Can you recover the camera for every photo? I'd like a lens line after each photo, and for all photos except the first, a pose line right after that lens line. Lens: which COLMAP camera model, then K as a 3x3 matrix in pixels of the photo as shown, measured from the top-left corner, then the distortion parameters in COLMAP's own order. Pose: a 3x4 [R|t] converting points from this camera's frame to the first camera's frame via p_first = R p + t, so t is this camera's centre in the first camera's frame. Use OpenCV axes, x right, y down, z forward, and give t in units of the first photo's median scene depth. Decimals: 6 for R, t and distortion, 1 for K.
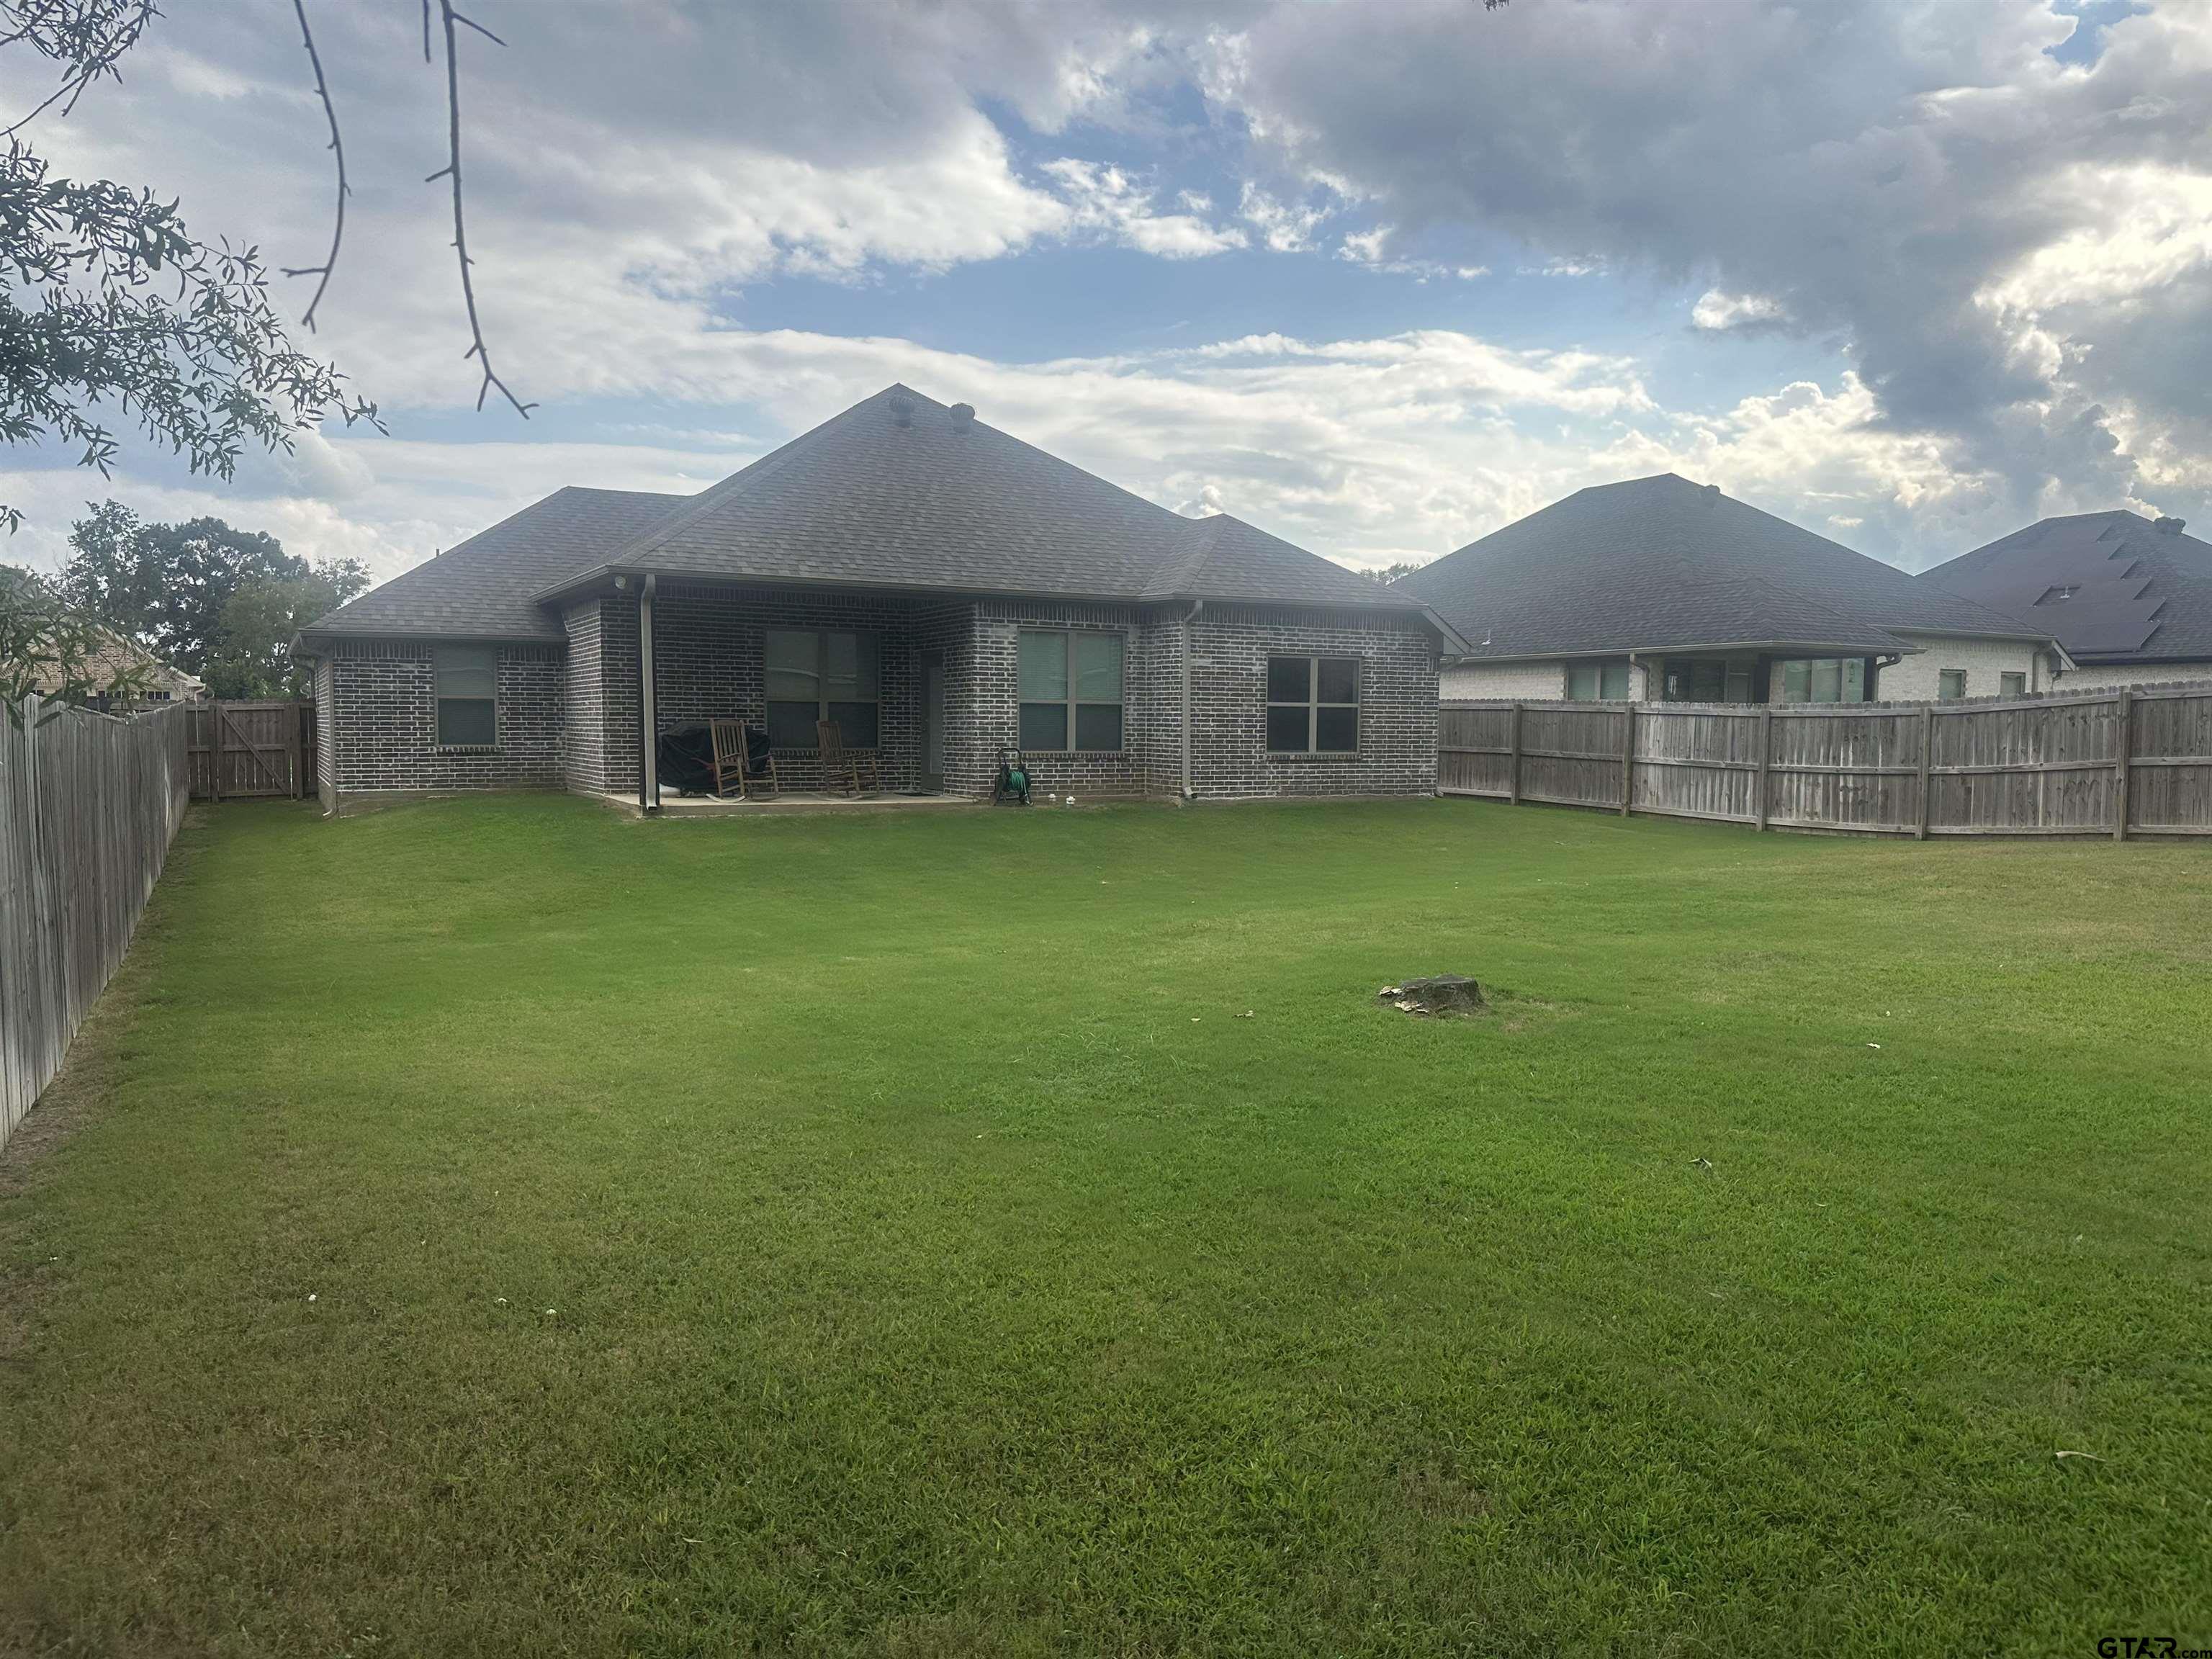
lens RADIAL K [[1558.1, 0, 1115.5], [0, 1558.1, 851.4], [0, 0, 1]] dist [0.165485, -0.329007]
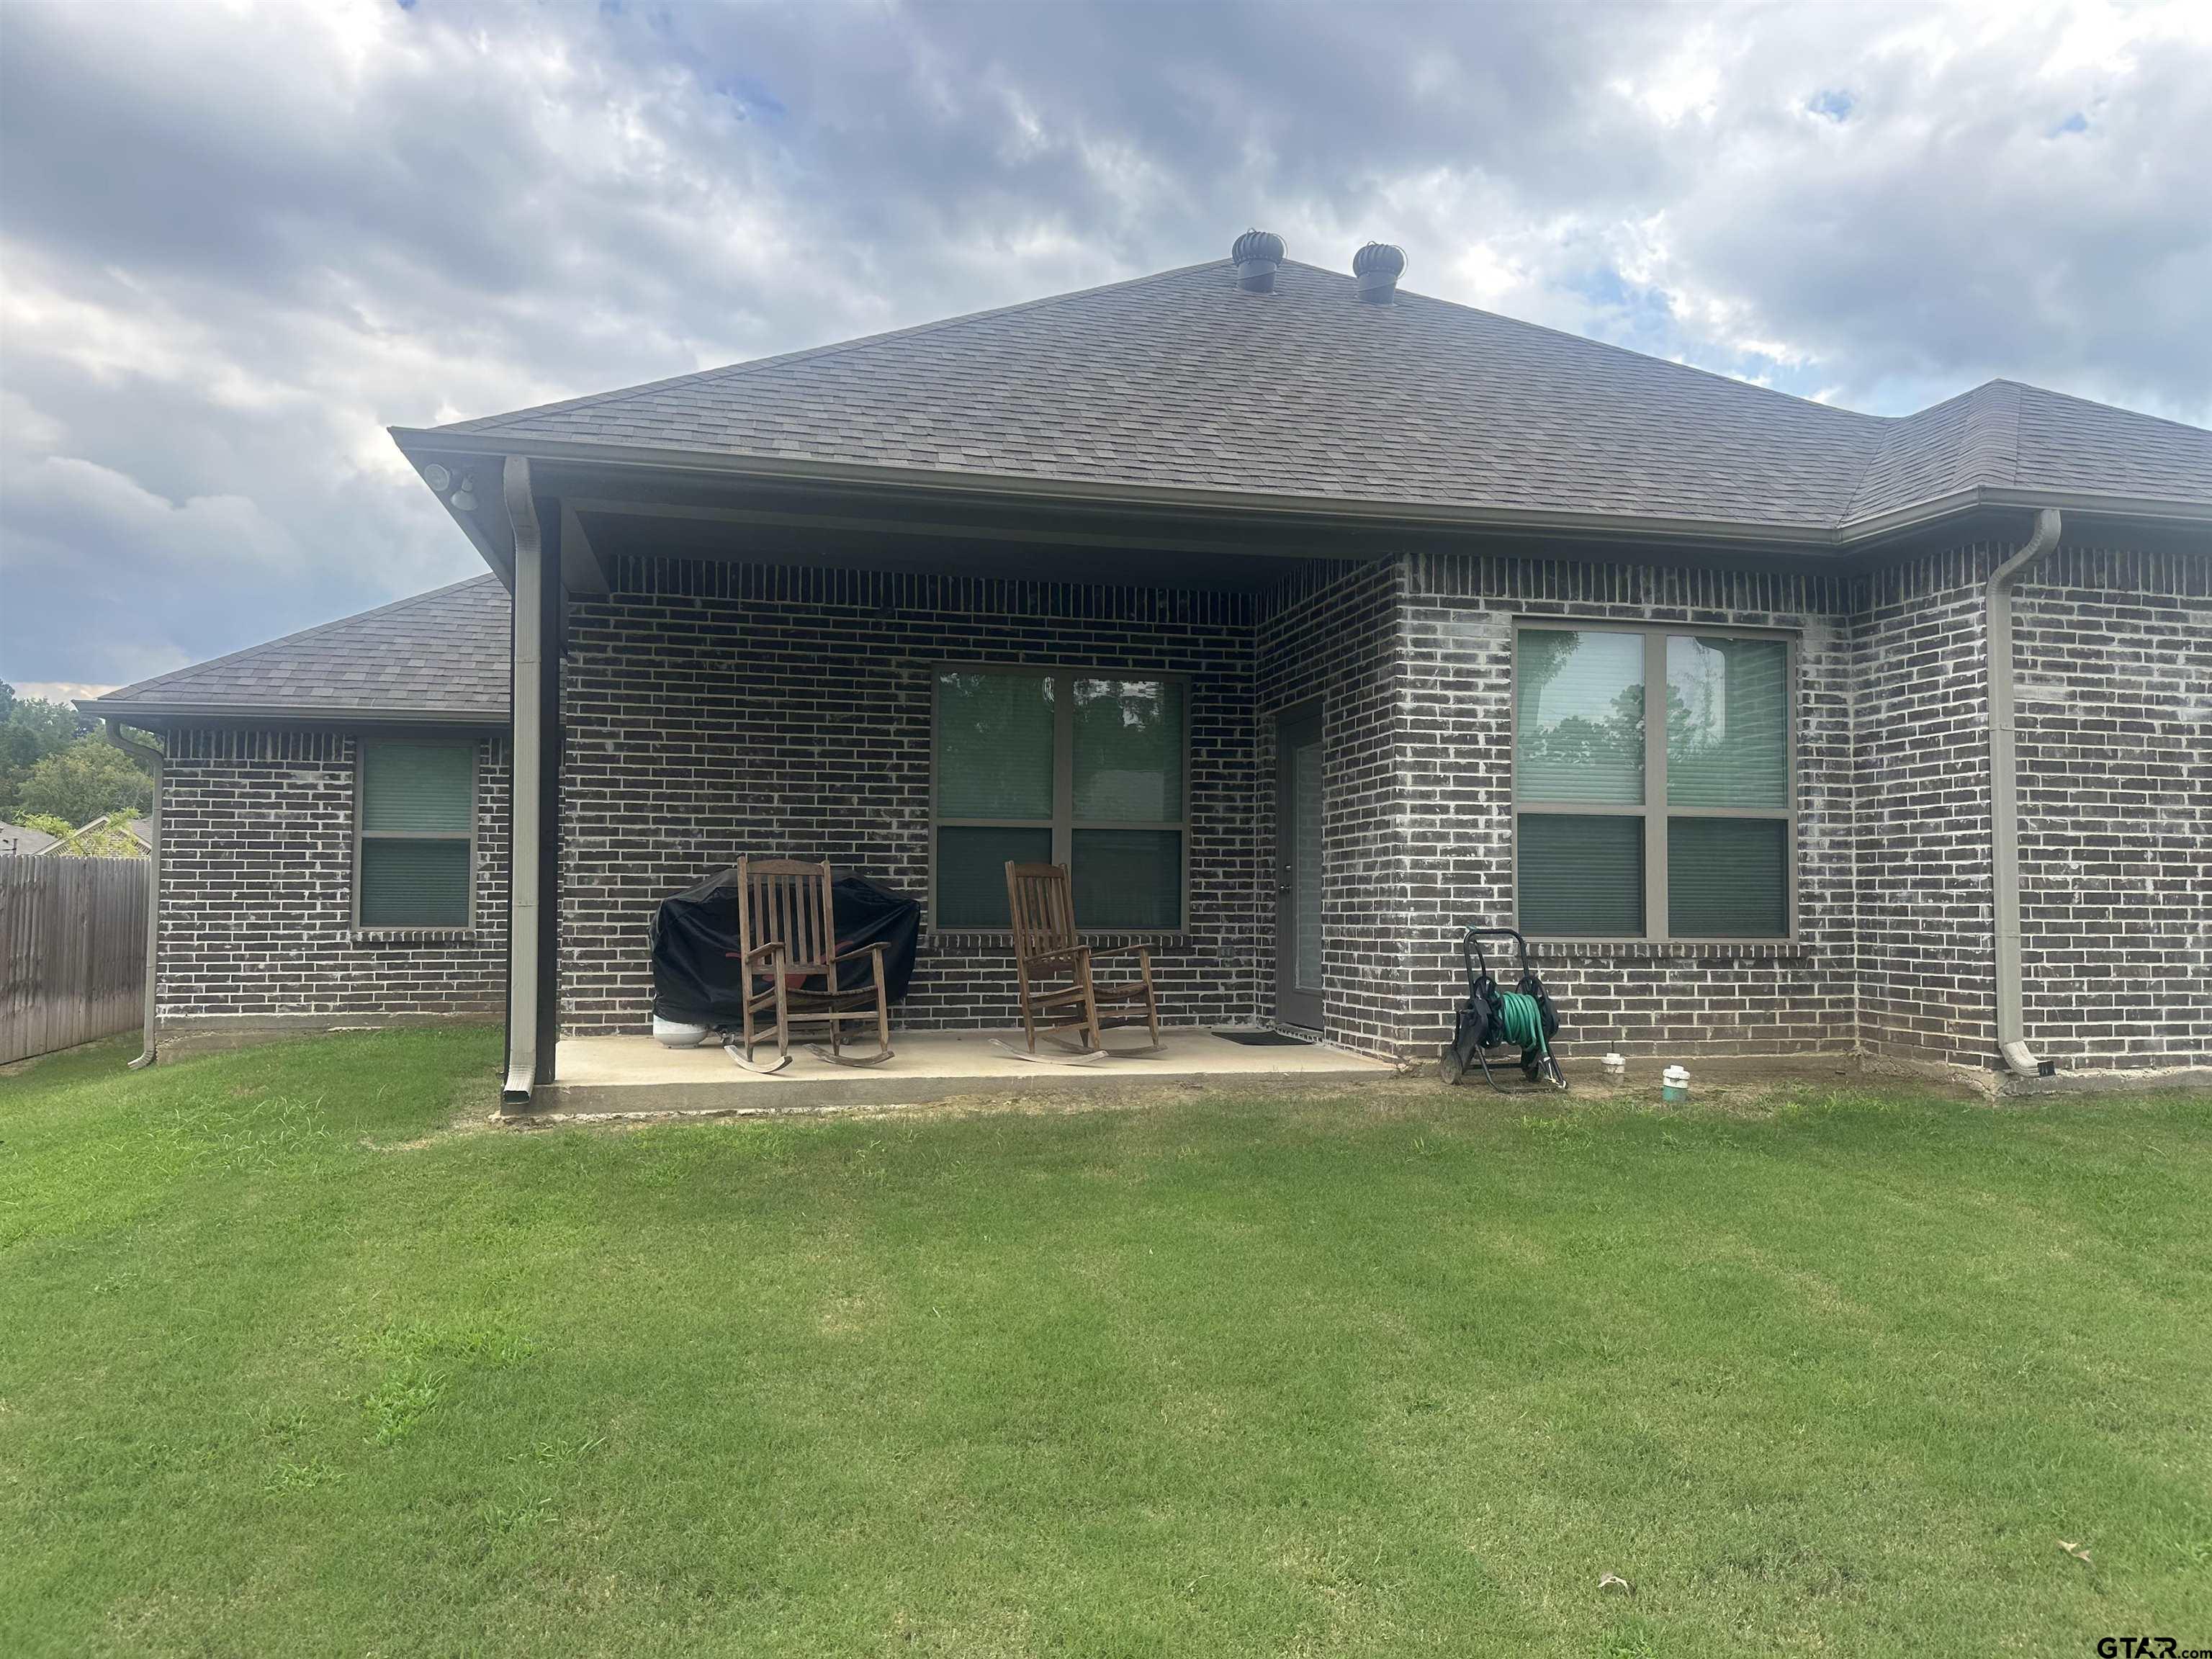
lens RADIAL K [[1573.7, 0, 1107.9], [0, 1573.7, 836.4], [0, 0, 1]] dist [0.103450, -0.185640]
pose [[0.965552, -0.013717, -0.259849, -0.057700], [-0.019714, 0.991883, -0.125615, -0.038154], [0.259463, 0.126411, 0.957444, 0.599205]]
